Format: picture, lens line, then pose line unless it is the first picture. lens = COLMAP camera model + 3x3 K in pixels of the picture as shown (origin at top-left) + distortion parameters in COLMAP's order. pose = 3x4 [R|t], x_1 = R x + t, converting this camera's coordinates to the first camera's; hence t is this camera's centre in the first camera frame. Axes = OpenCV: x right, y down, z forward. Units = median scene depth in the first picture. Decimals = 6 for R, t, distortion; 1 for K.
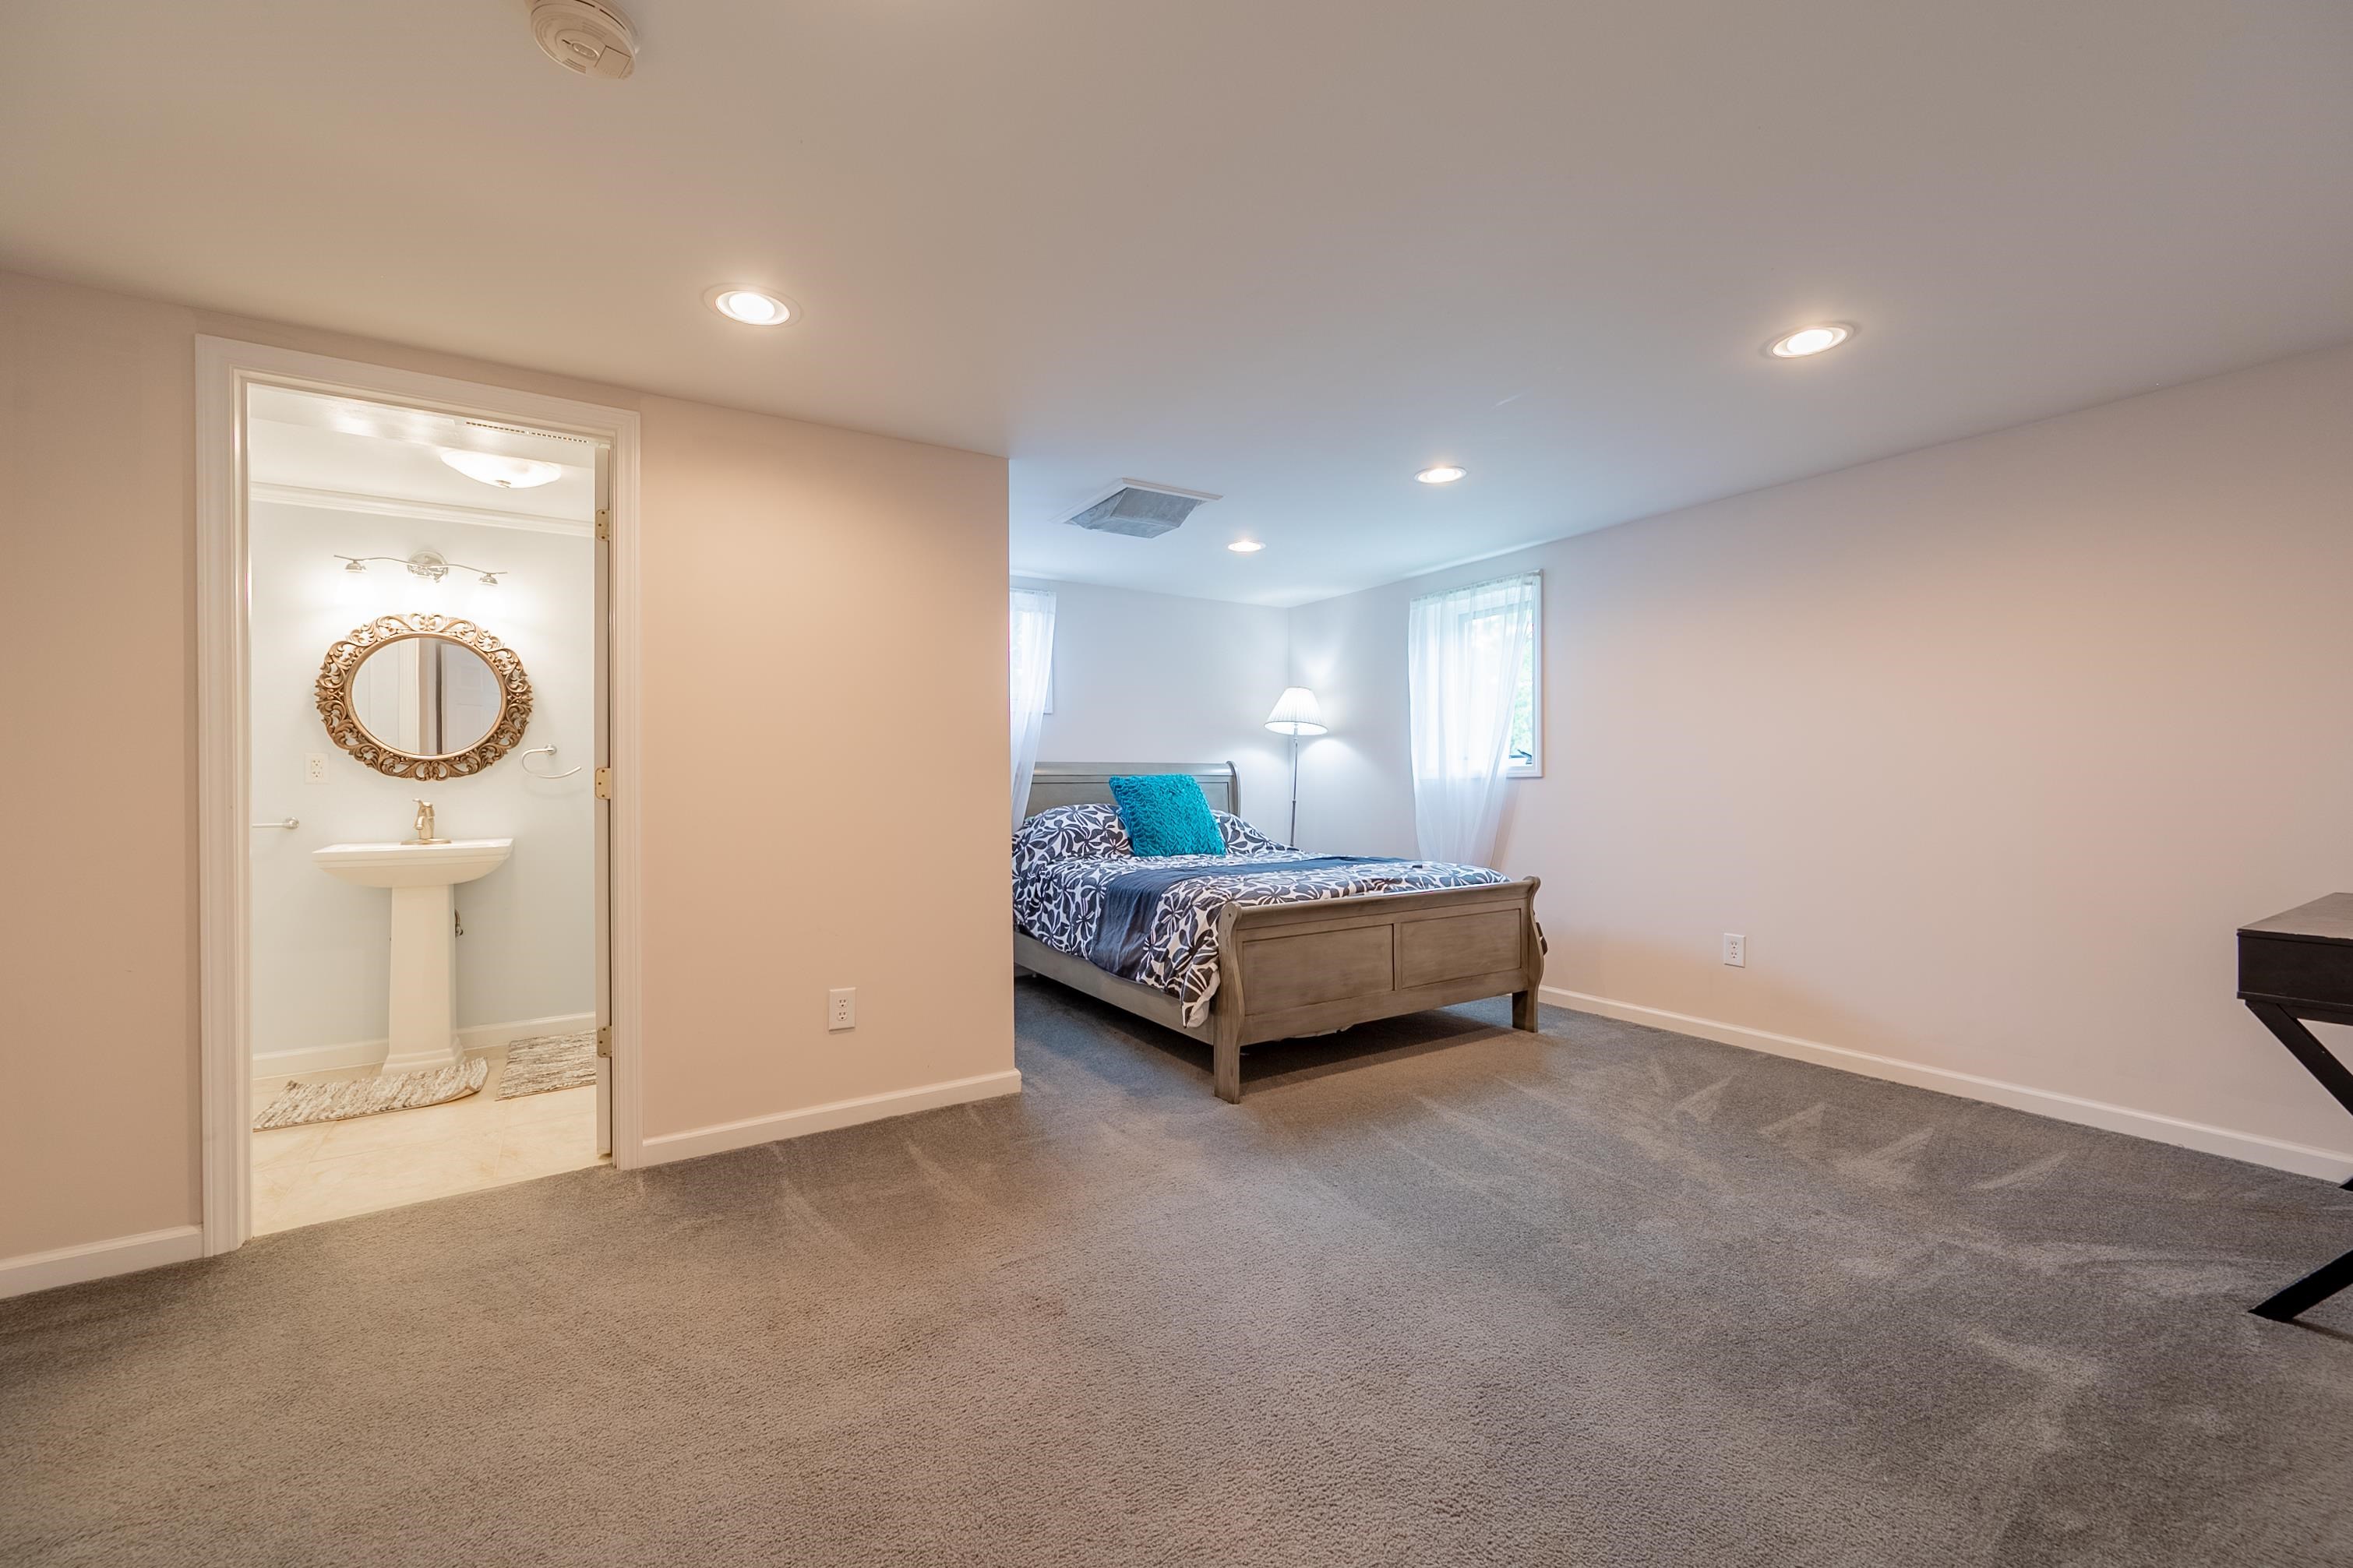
lens RADIAL K [[939.9, 0, 1171.2], [0, 939.9, 771.1], [0, 0, 1]] dist [-0.000174, 0.000397]
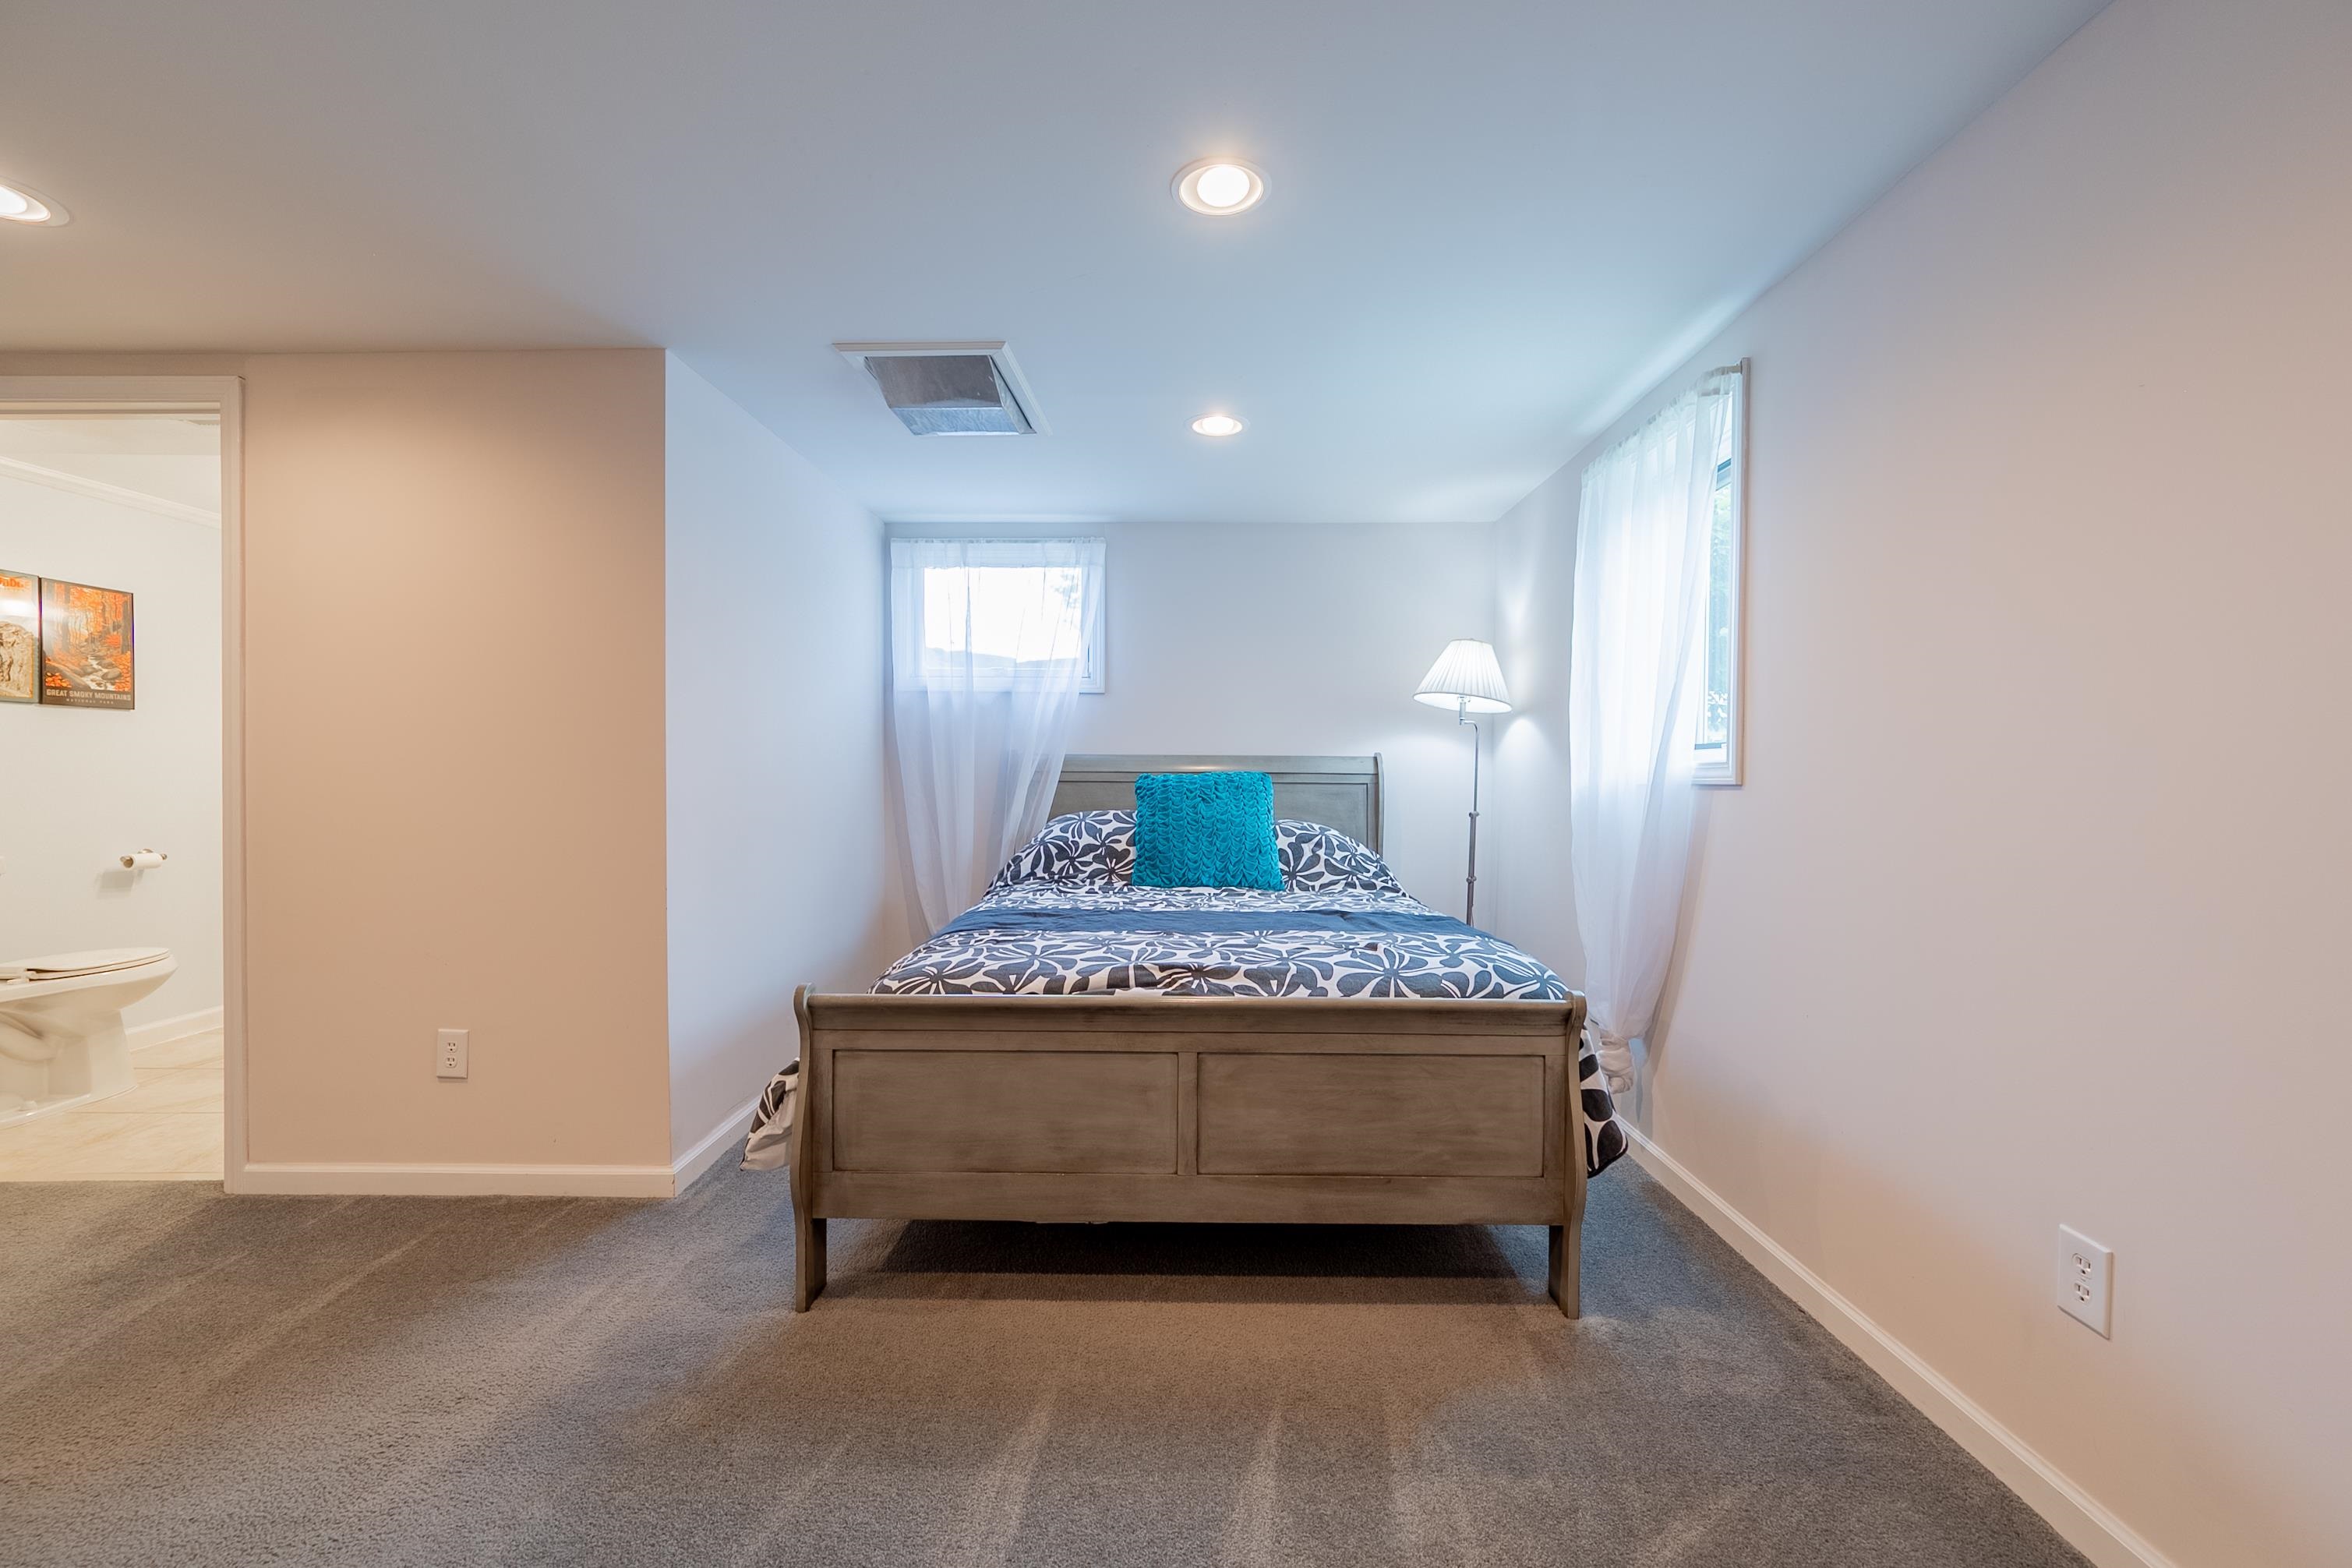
lens RADIAL K [[957.2, 0, 1187.4], [0, 957.2, 778.9], [0, 0, 1]] dist [0.000061, 0.000225]
pose [[0.836581, 0.013390, -0.547679, 0.535924], [-0.004079, 0.999826, 0.018214, -0.006327], [0.547828, -0.013004, 0.836490, 0.534468]]
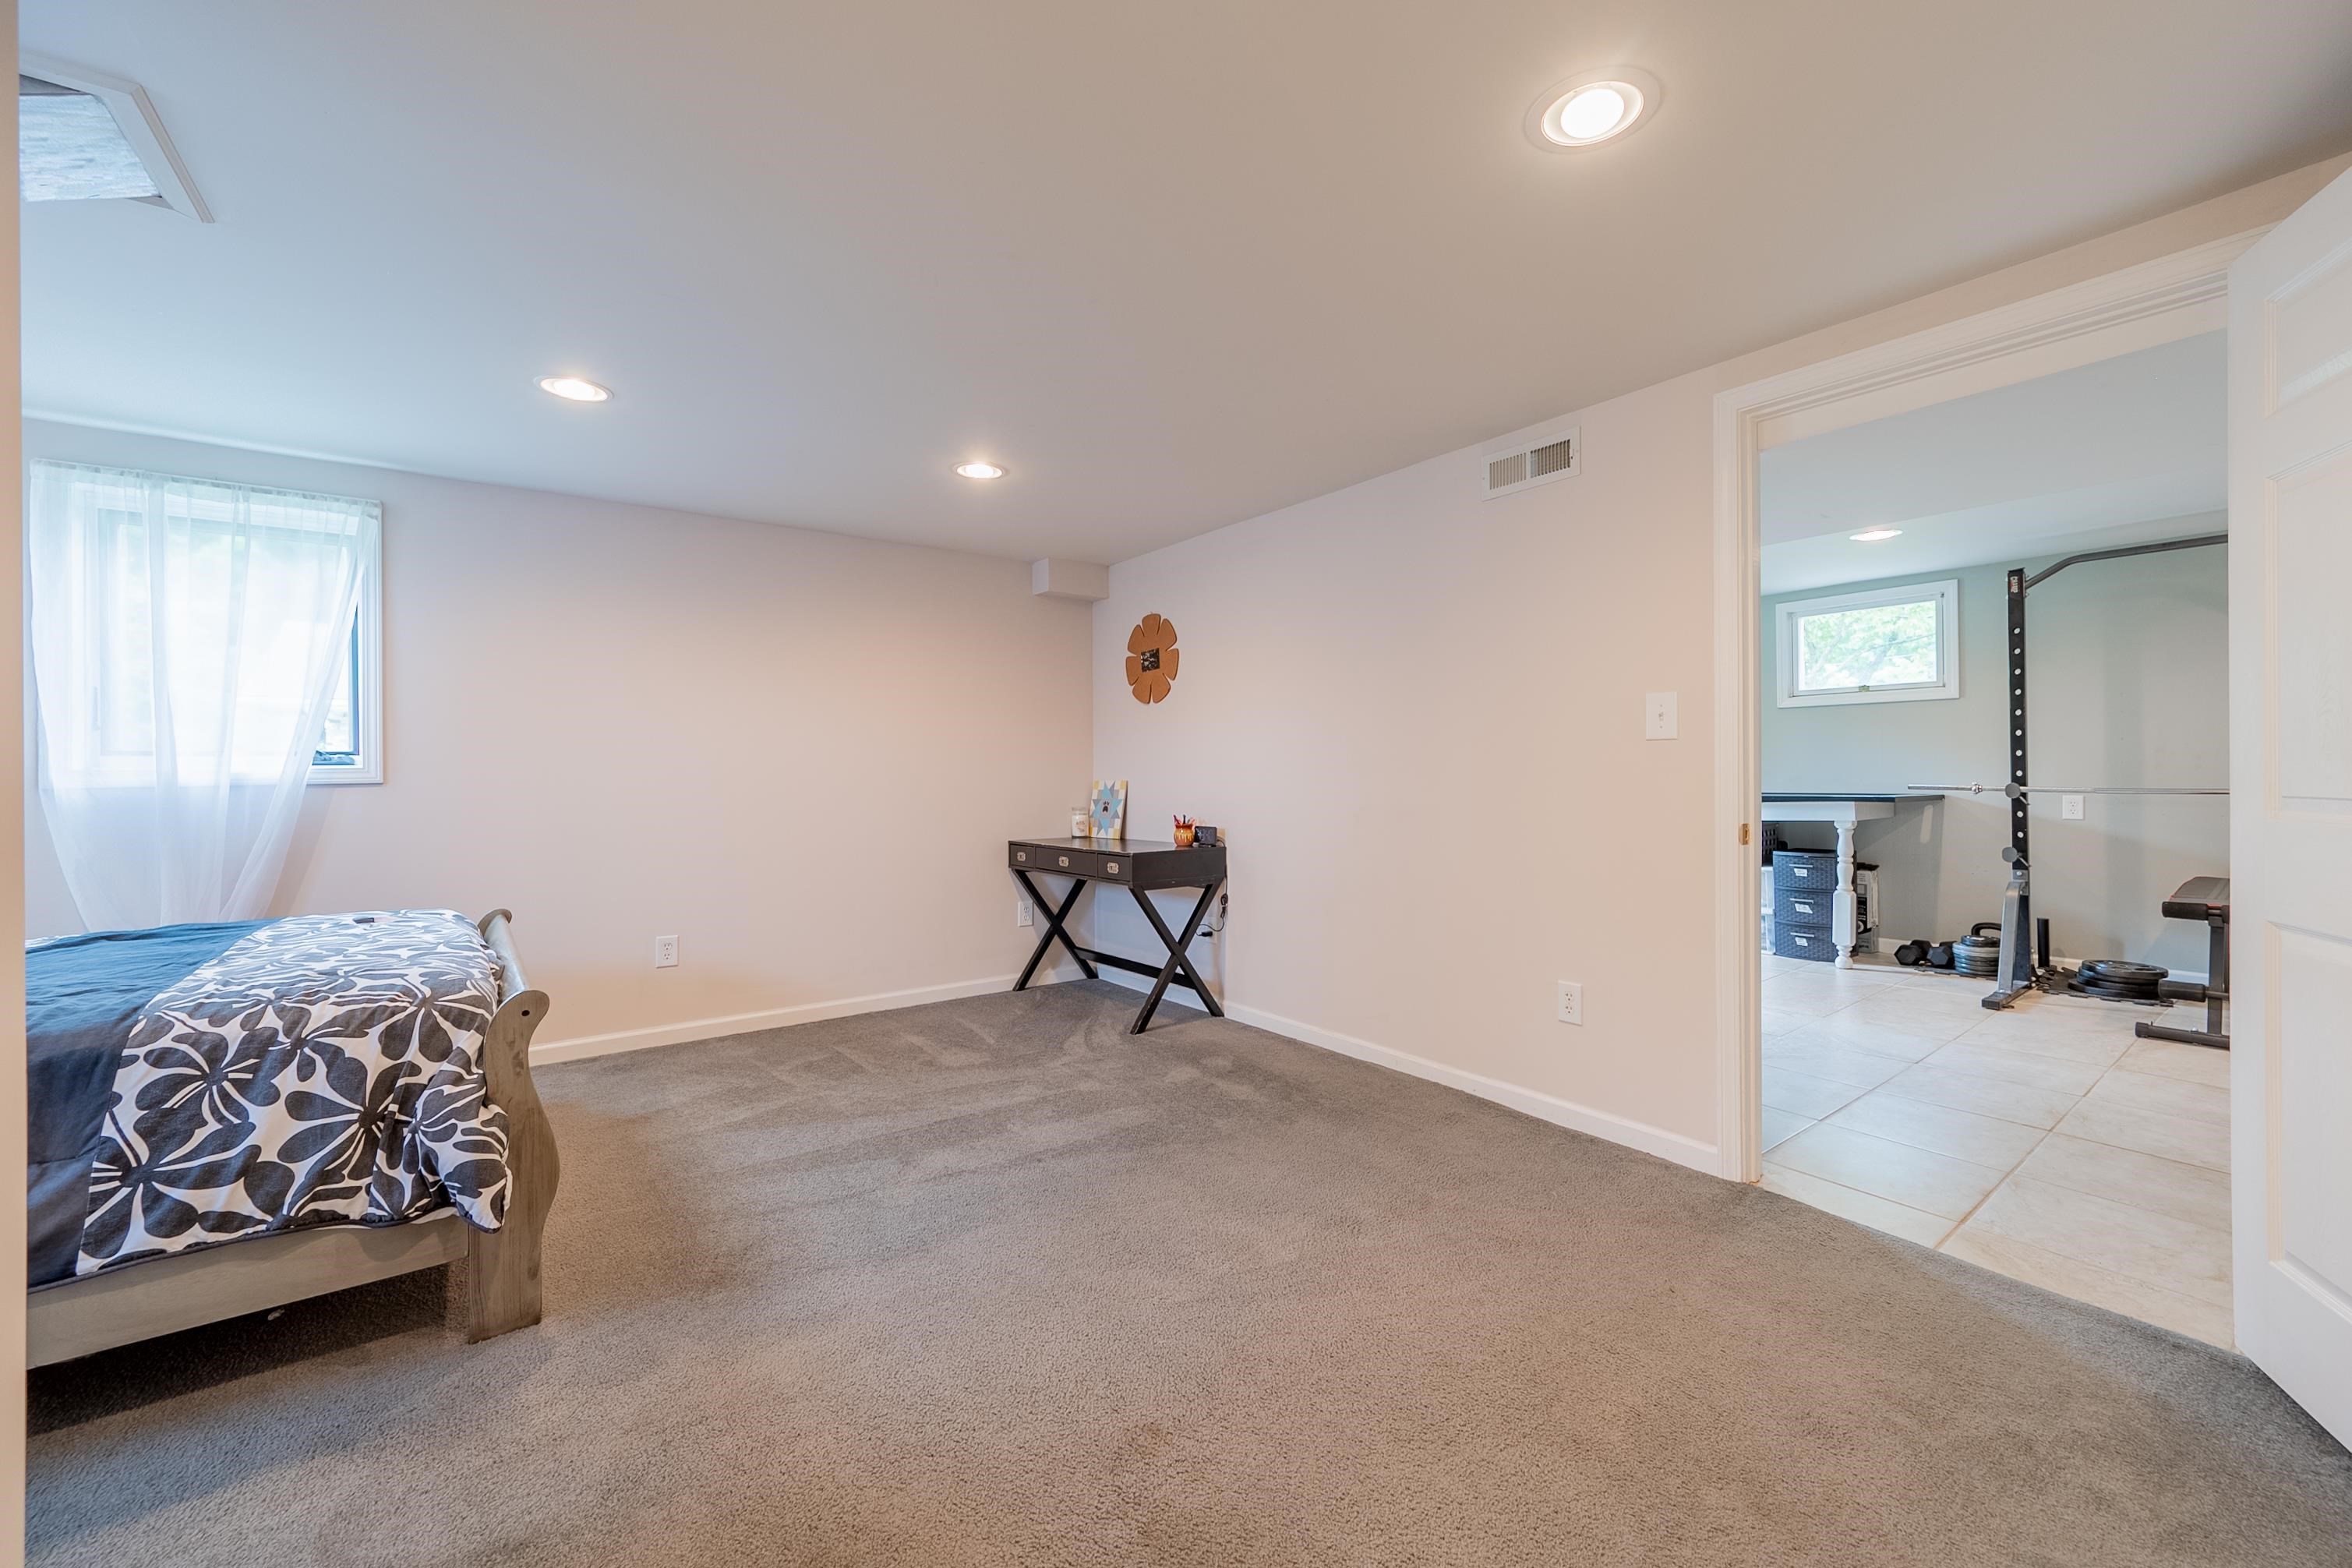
lens RADIAL K [[957.2, 0, 1187.4], [0, 957.2, 778.9], [0, 0, 1]] dist [0.000061, 0.000225]
pose [[-0.086637, 0.001545, 0.996239, -0.507286], [0.003130, 0.999994, -0.001279, 0.006505], [-0.996235, 0.003008, -0.086642, 0.554536]]
